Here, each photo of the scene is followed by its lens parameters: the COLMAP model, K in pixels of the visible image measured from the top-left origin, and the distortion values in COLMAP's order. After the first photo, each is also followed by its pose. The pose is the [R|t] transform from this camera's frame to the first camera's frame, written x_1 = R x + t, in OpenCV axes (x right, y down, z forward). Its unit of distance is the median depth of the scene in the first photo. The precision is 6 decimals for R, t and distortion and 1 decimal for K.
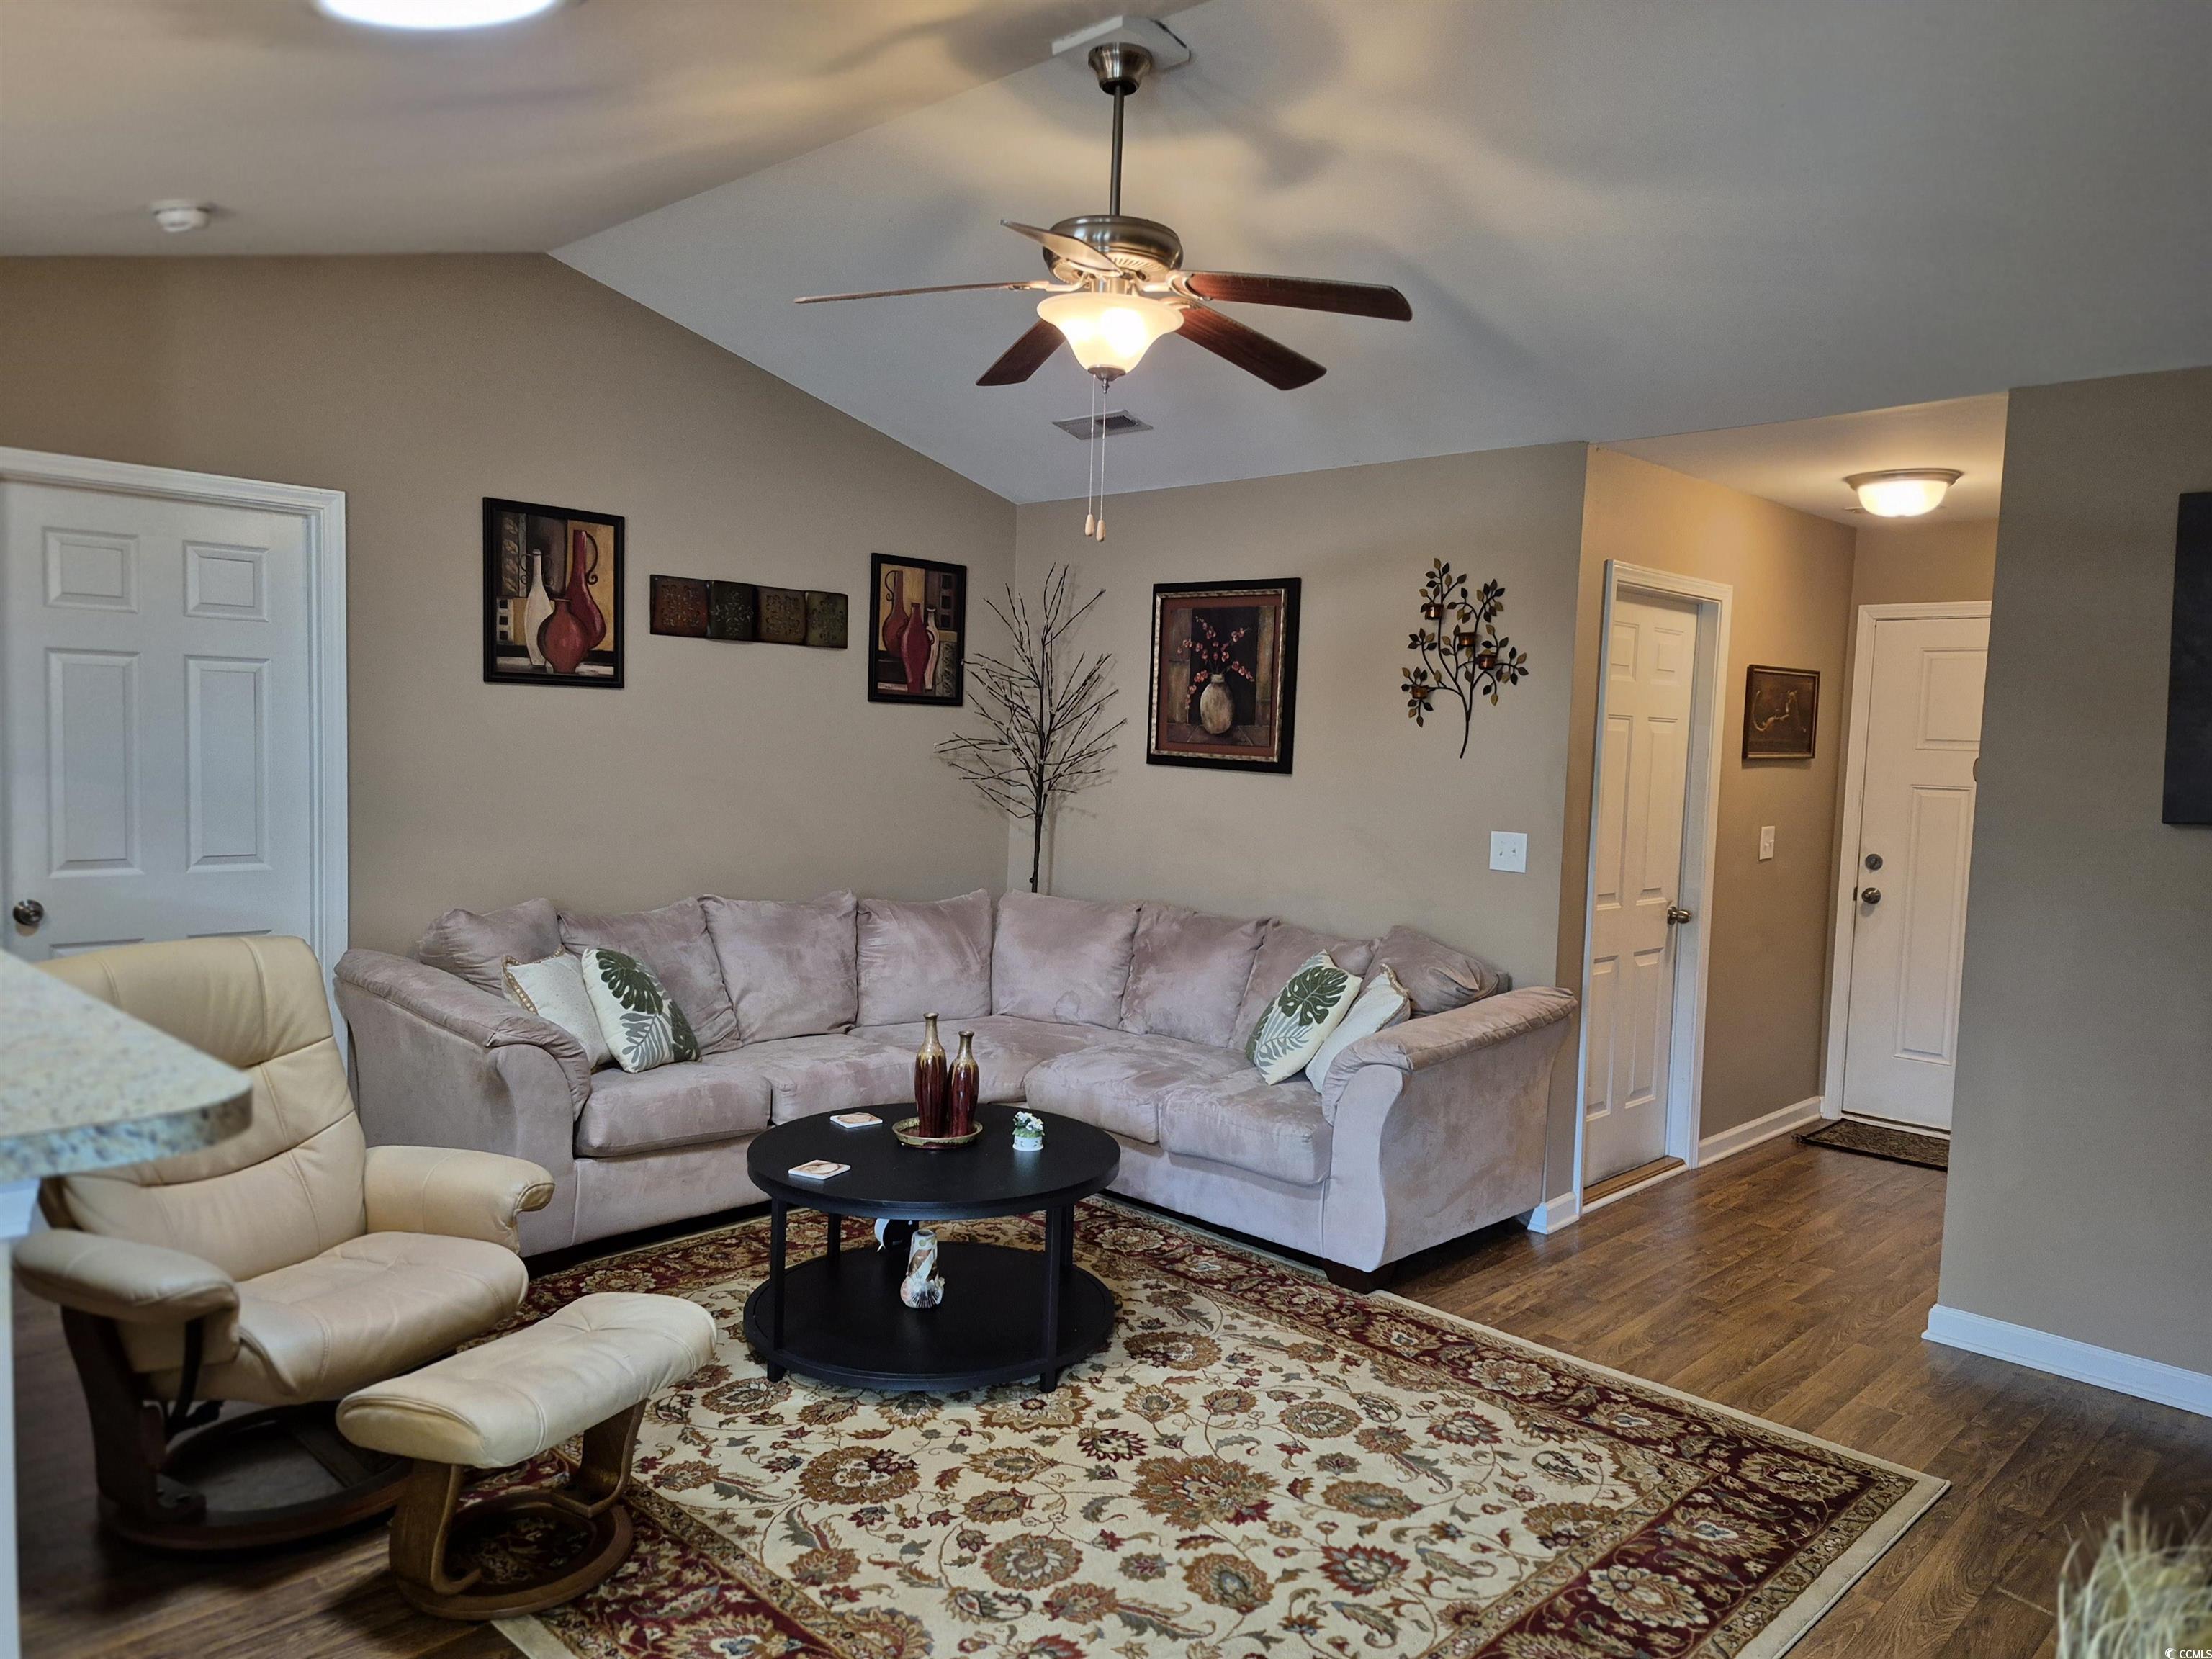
lens RADIAL K [[1527.1, 0, 1117.9], [0, 1527.1, 828.3], [0, 0, 1]] dist [0.097054, -0.103745]
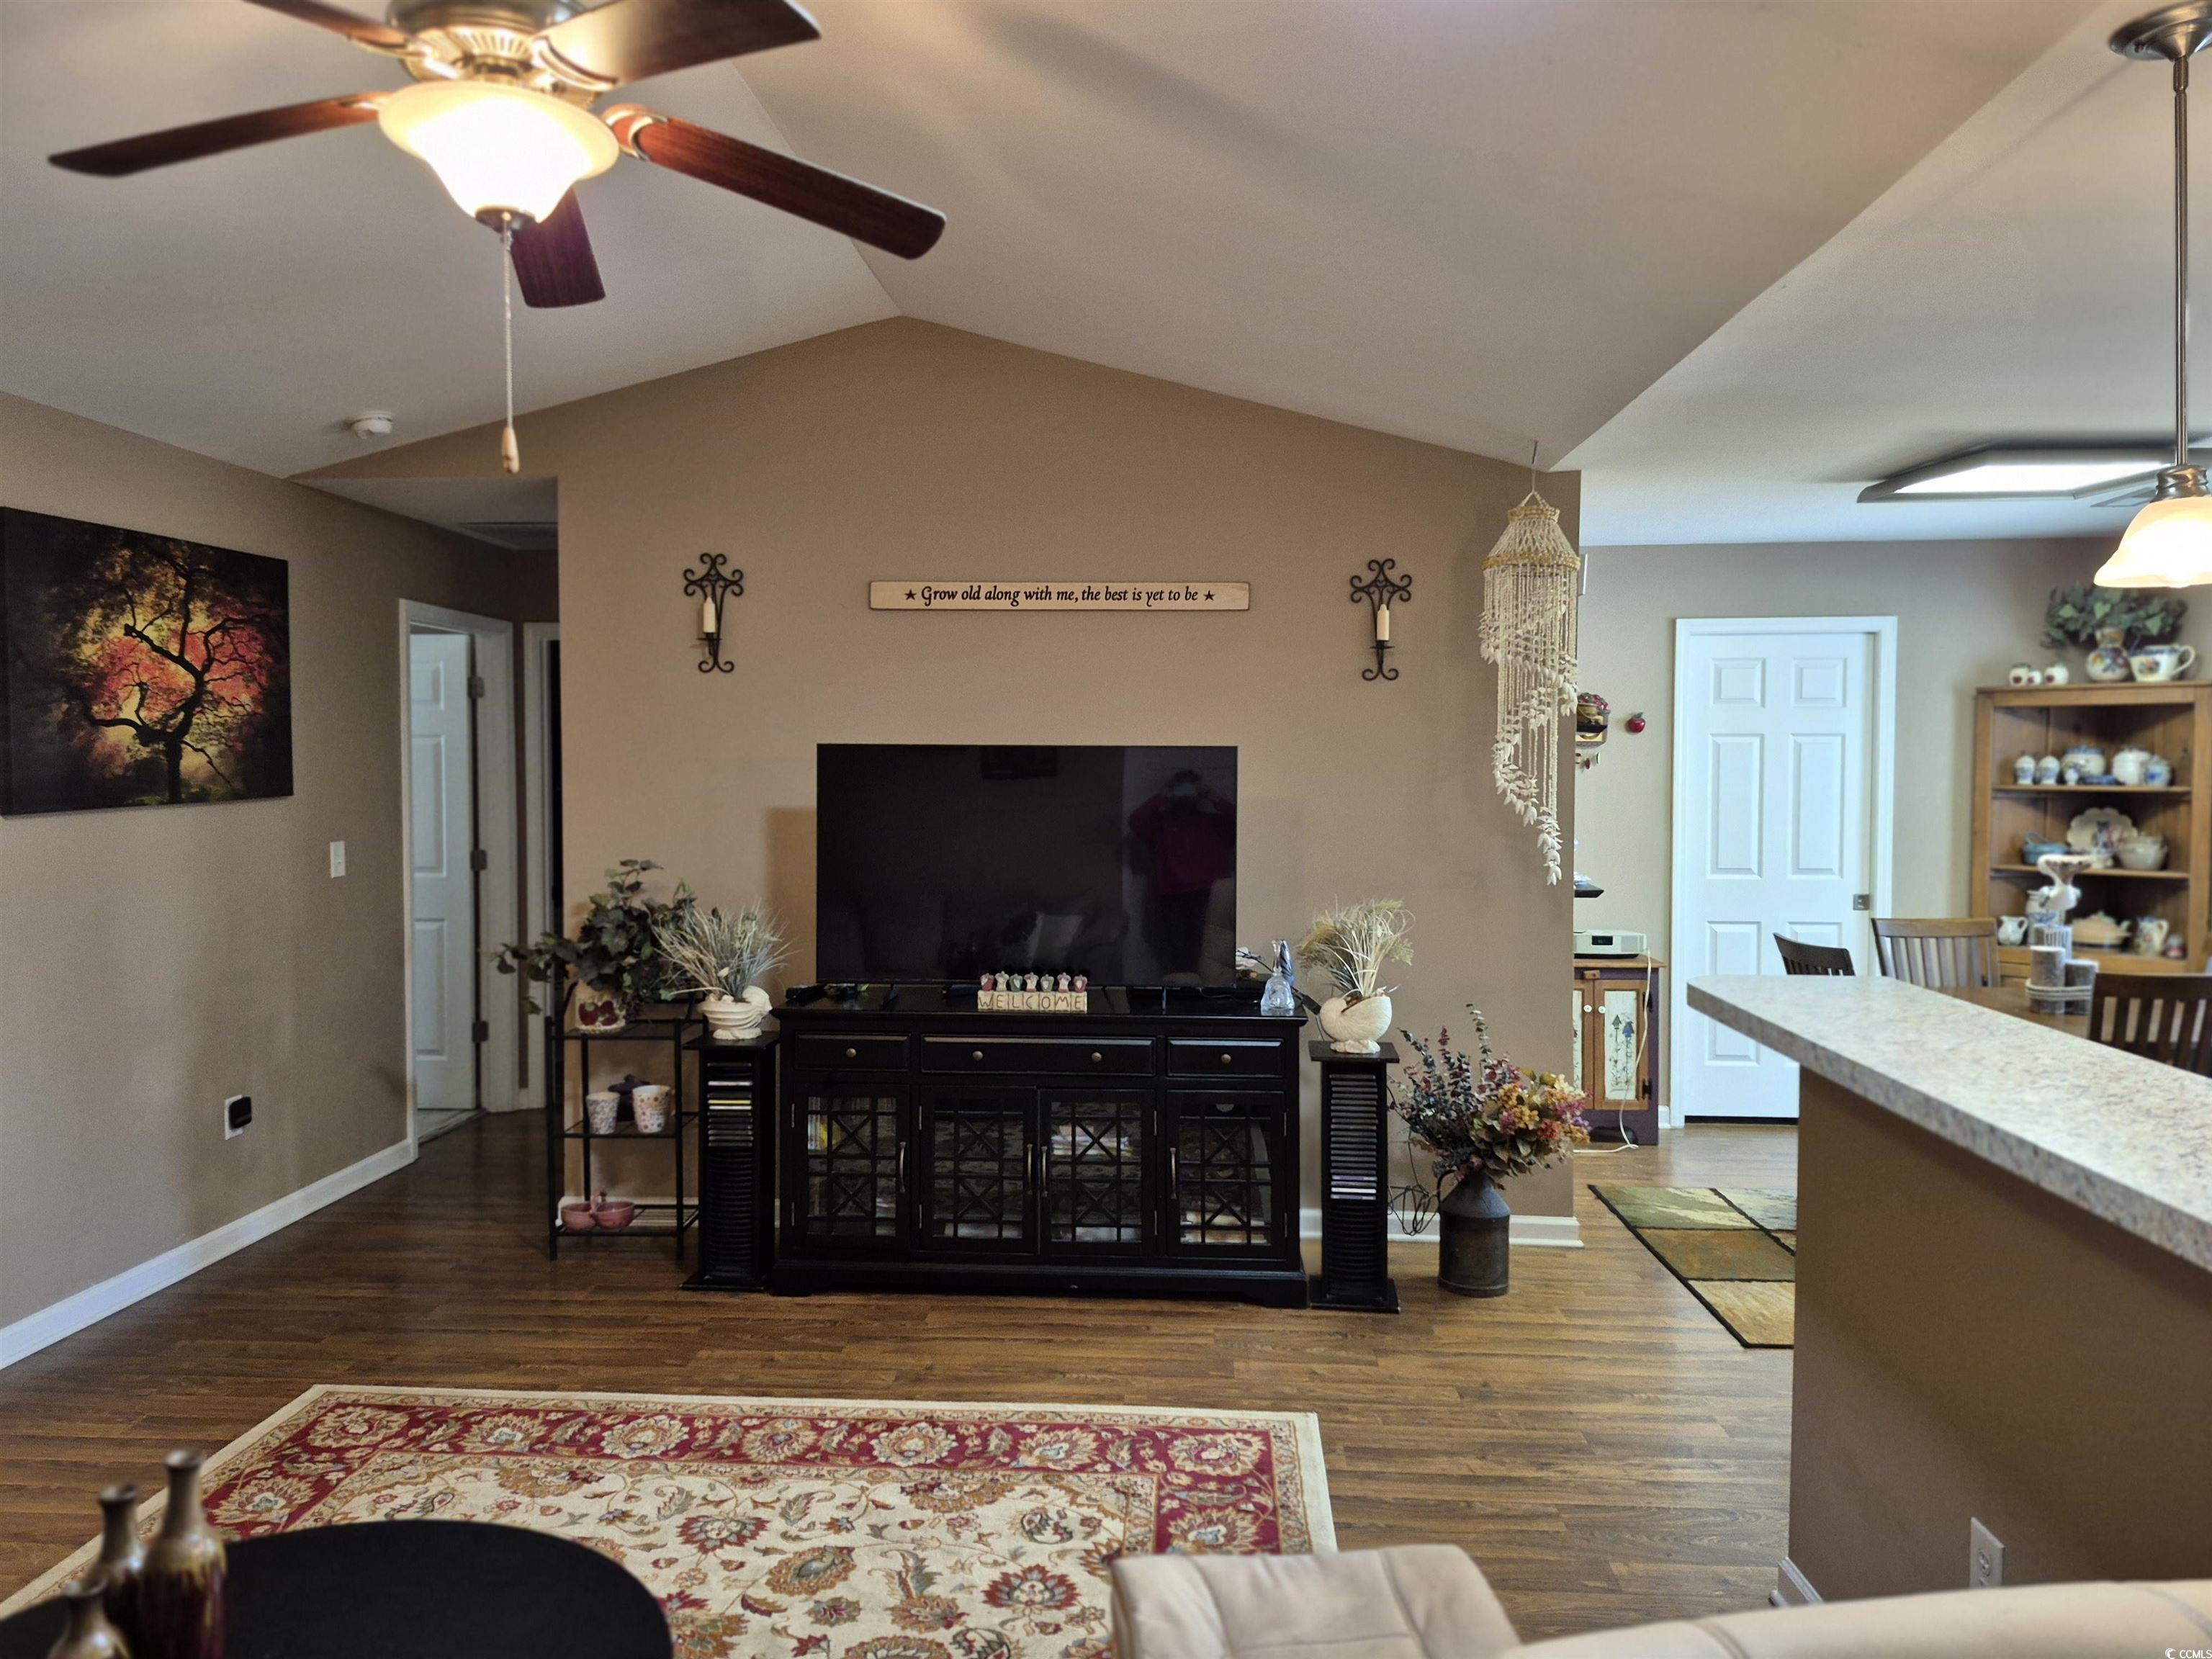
lens RADIAL K [[1527.1, 0, 1106.8], [0, 1527.1, 813.9], [0, 0, 1]] dist [0.097054, -0.103745]
pose [[-0.644114, -0.058324, 0.762703, -0.544172], [0.023421, 0.995118, 0.095877, -0.077017], [-0.764571, 0.079619, -0.639603, 0.975092]]
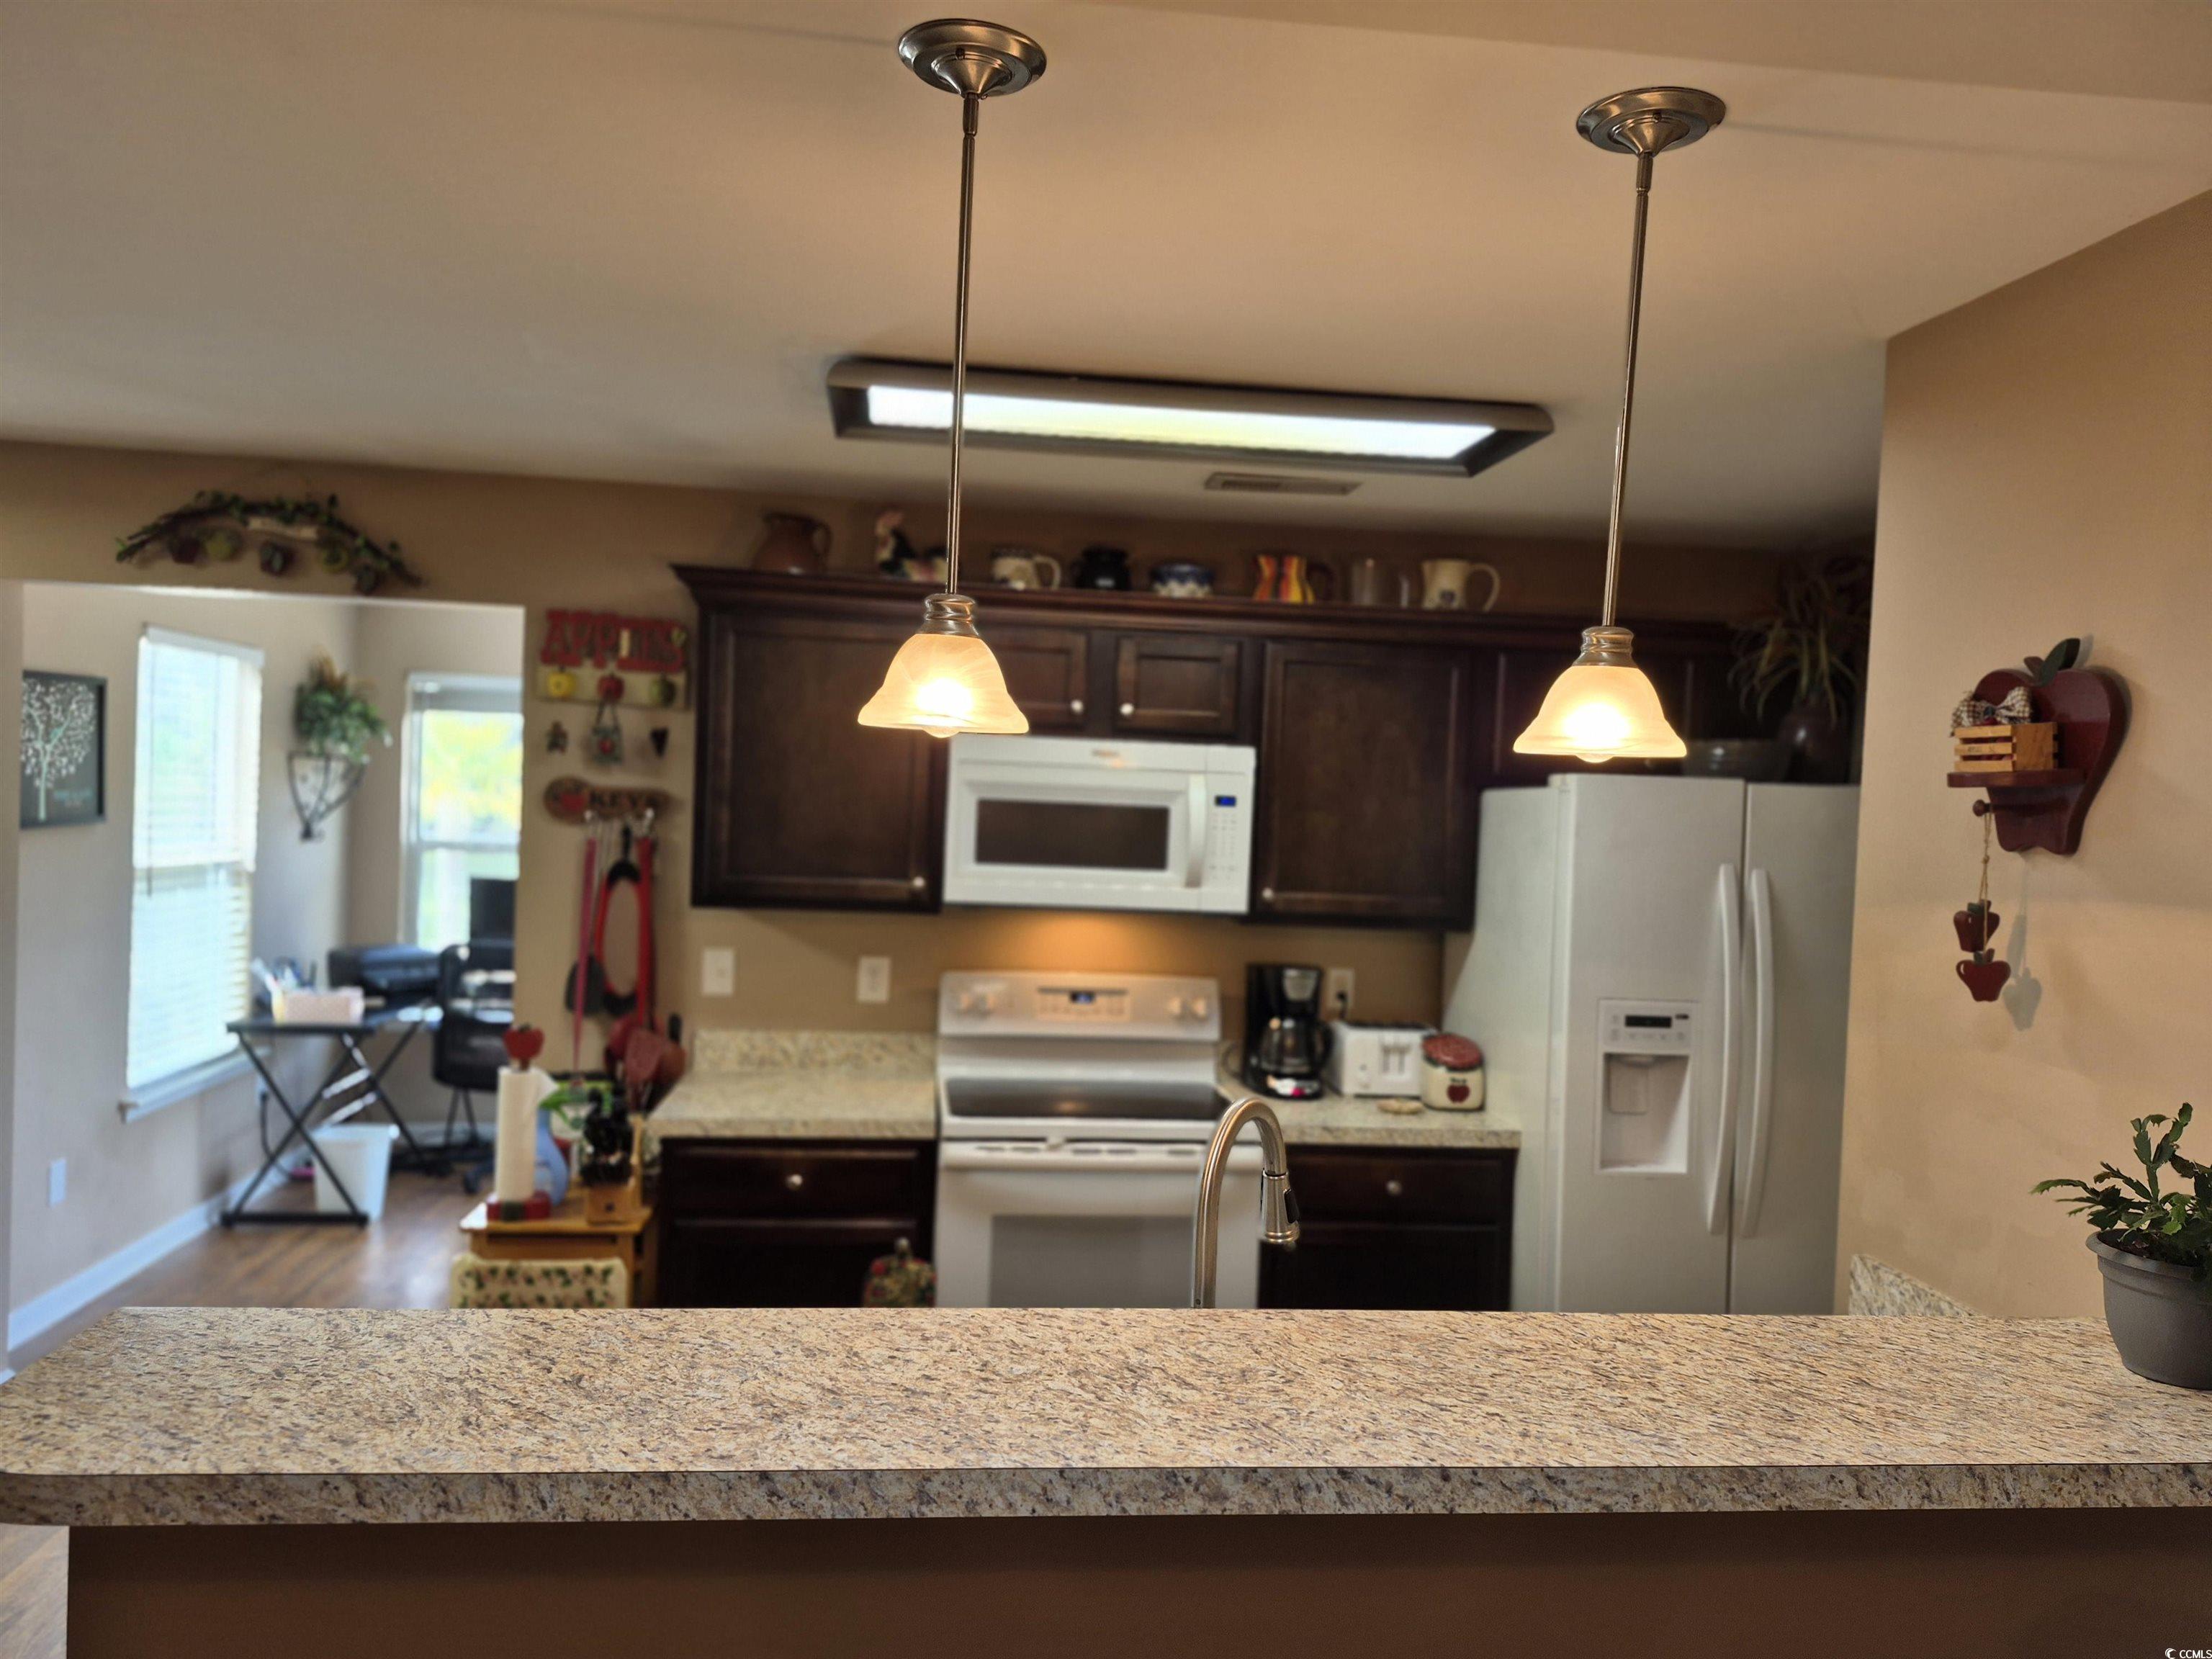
lens RADIAL K [[1527.1, 0, 1107.7], [0, 1527.1, 845.7], [0, 0, 1]] dist [0.097054, -0.103745]
pose [[-0.635037, -0.037340, -0.771579, -0.114905], [-0.111728, 0.992768, 0.043911, -0.087766], [0.764359, 0.114092, -0.634616, 0.698599]]
